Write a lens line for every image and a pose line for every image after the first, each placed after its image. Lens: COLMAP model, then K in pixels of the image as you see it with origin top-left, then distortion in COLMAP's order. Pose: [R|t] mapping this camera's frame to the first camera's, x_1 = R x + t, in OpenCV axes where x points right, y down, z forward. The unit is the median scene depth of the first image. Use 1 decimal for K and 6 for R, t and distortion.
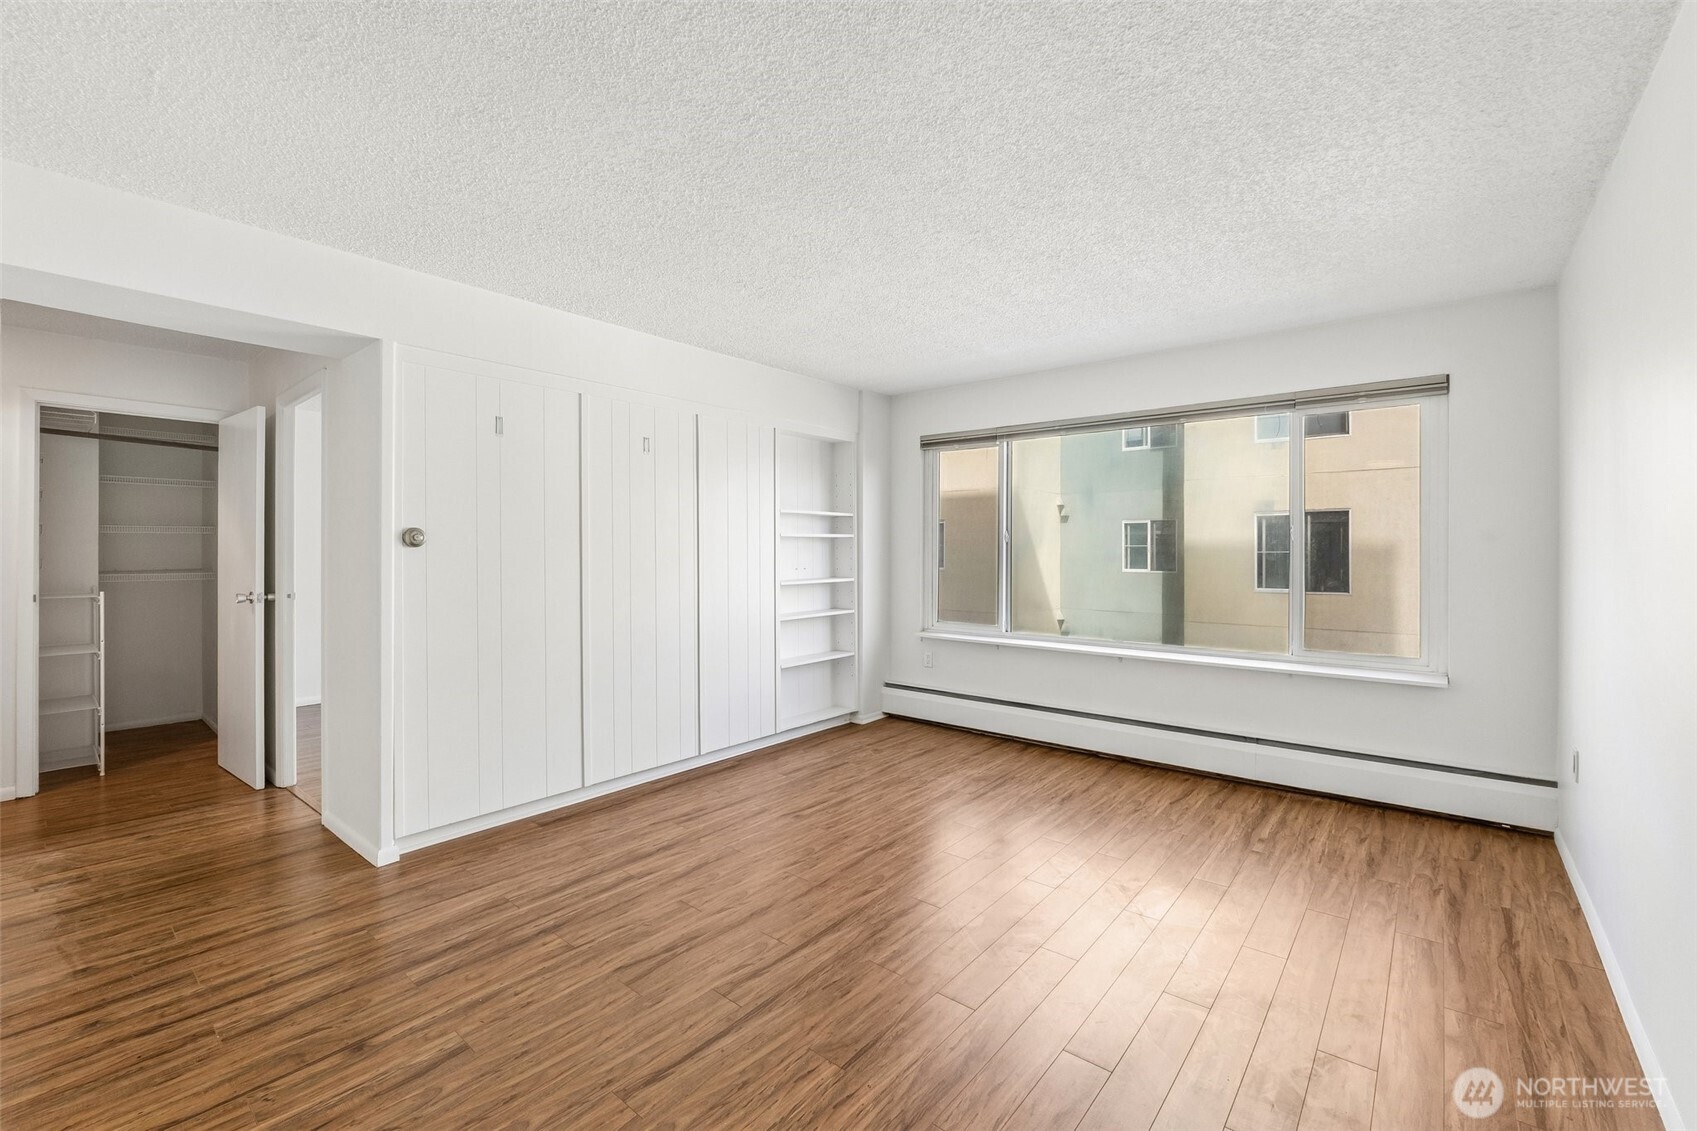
lens RADIAL K [[712.0, 0, 851.9], [0, 712.0, 556.2], [0, 0, 1]] dist [-0.001723, -0.002237]
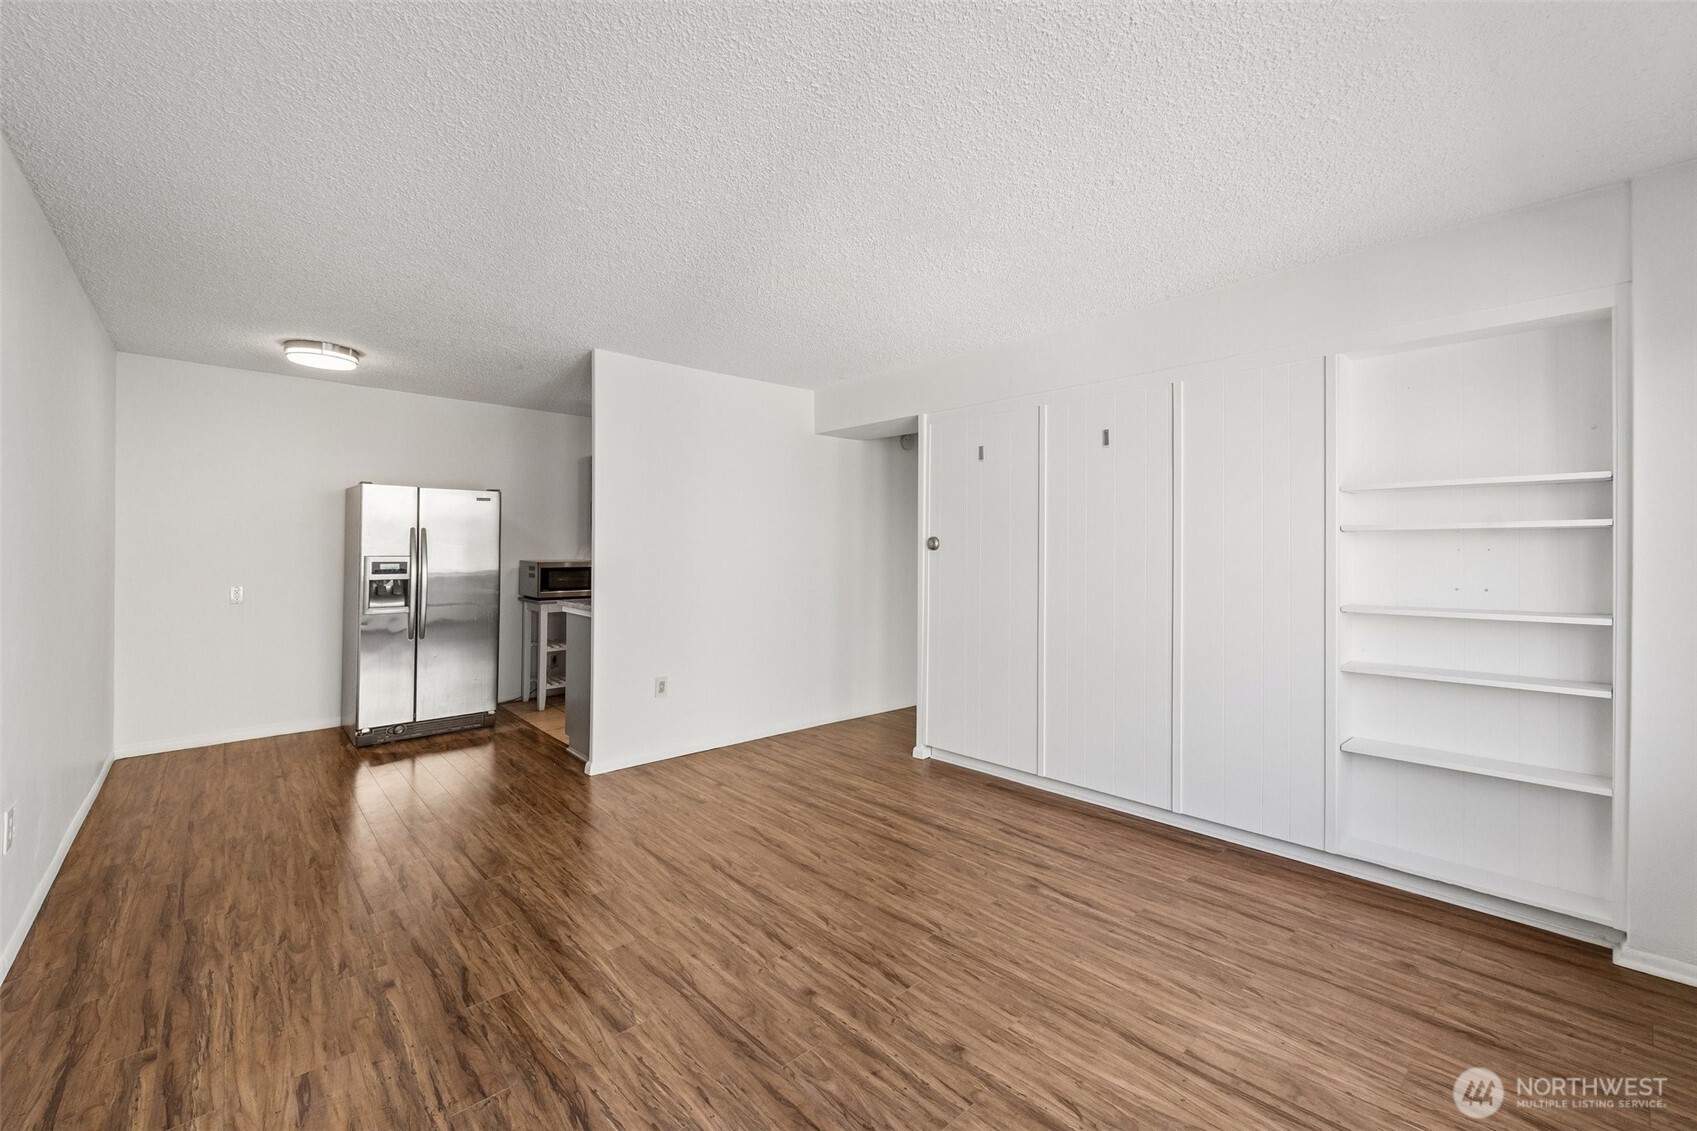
lens RADIAL K [[712.0, 0, 869.8], [0, 712.0, 548.0], [0, 0, 1]] dist [-0.001723, -0.002237]
pose [[-0.122979, -0.001154, -0.992409, 0.736941], [-0.007208, 0.999974, -0.000269, -0.013240], [0.992383, 0.007120, -0.122985, 0.911743]]
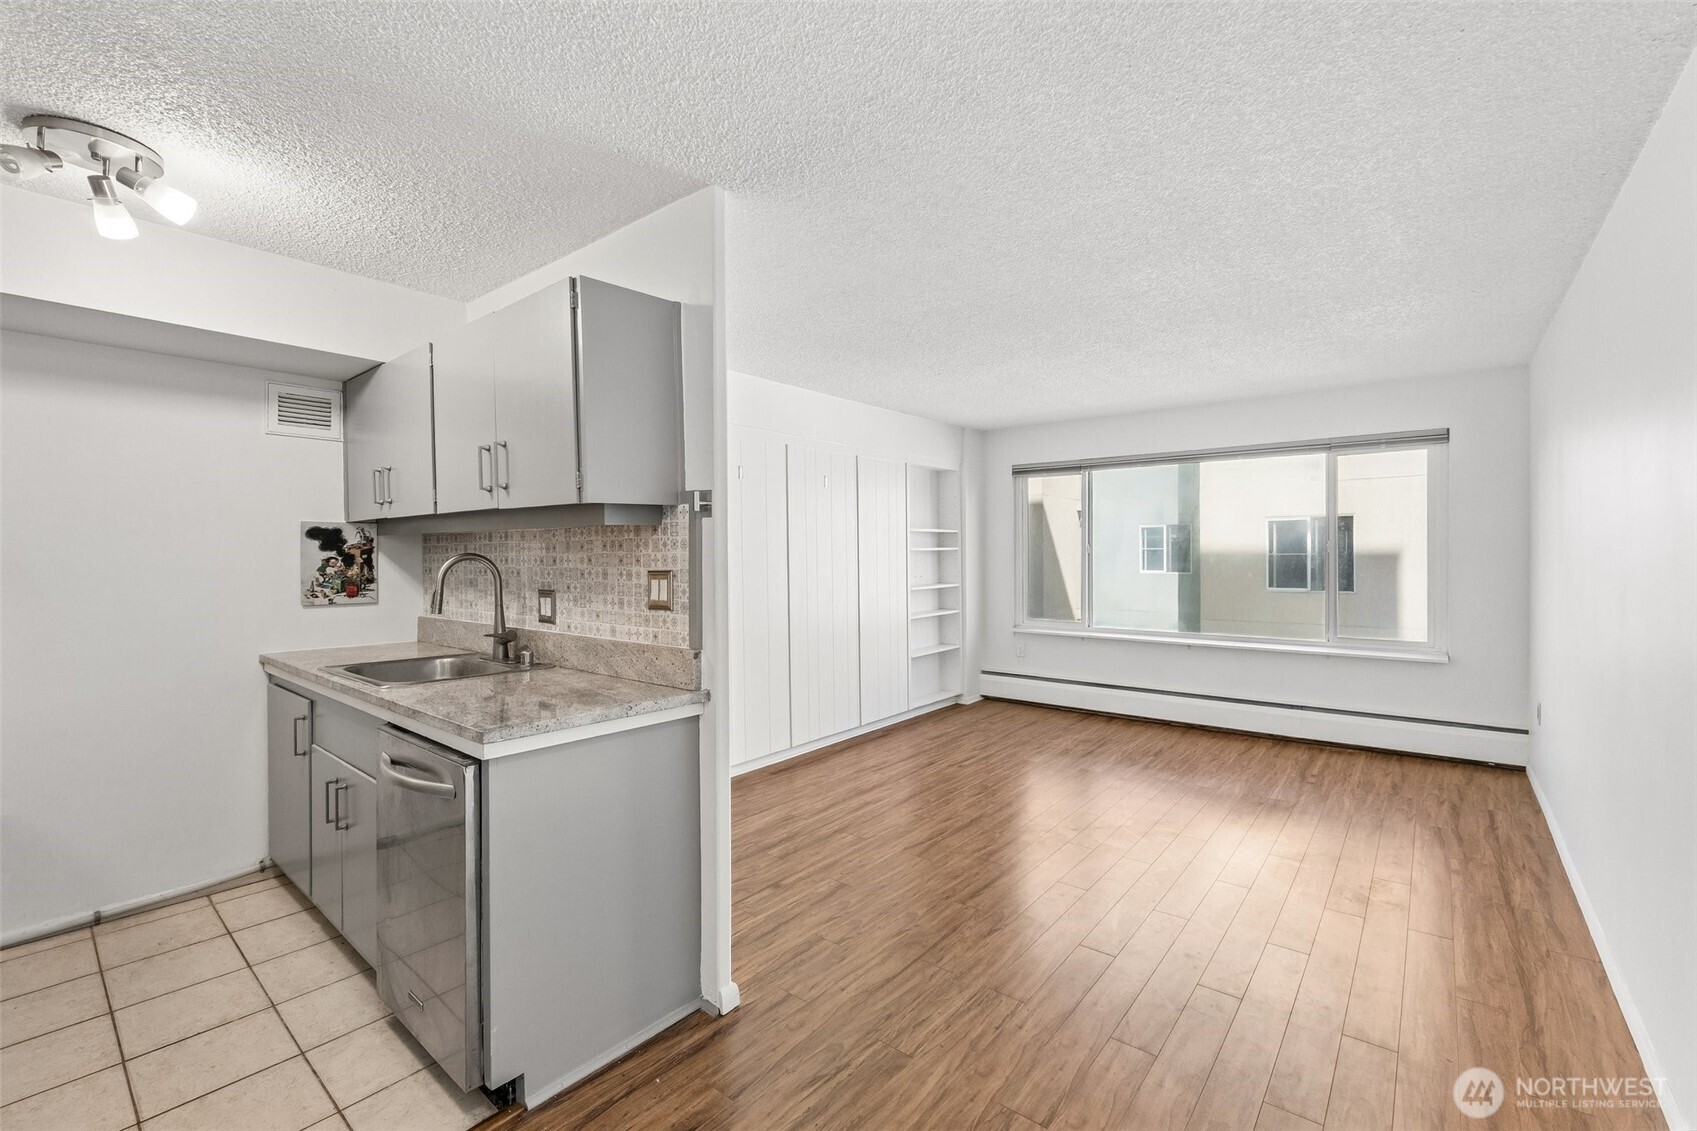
lens RADIAL K [[712.0, 0, 857.3], [0, 712.0, 566.0], [0, 0, 1]] dist [-0.001723, -0.002237]
pose [[0.999909, -0.008908, 0.010178, -0.278572], [0.008796, 0.999901, 0.010968, -0.022423], [-0.010275, -0.010877, 0.999888, -0.315519]]
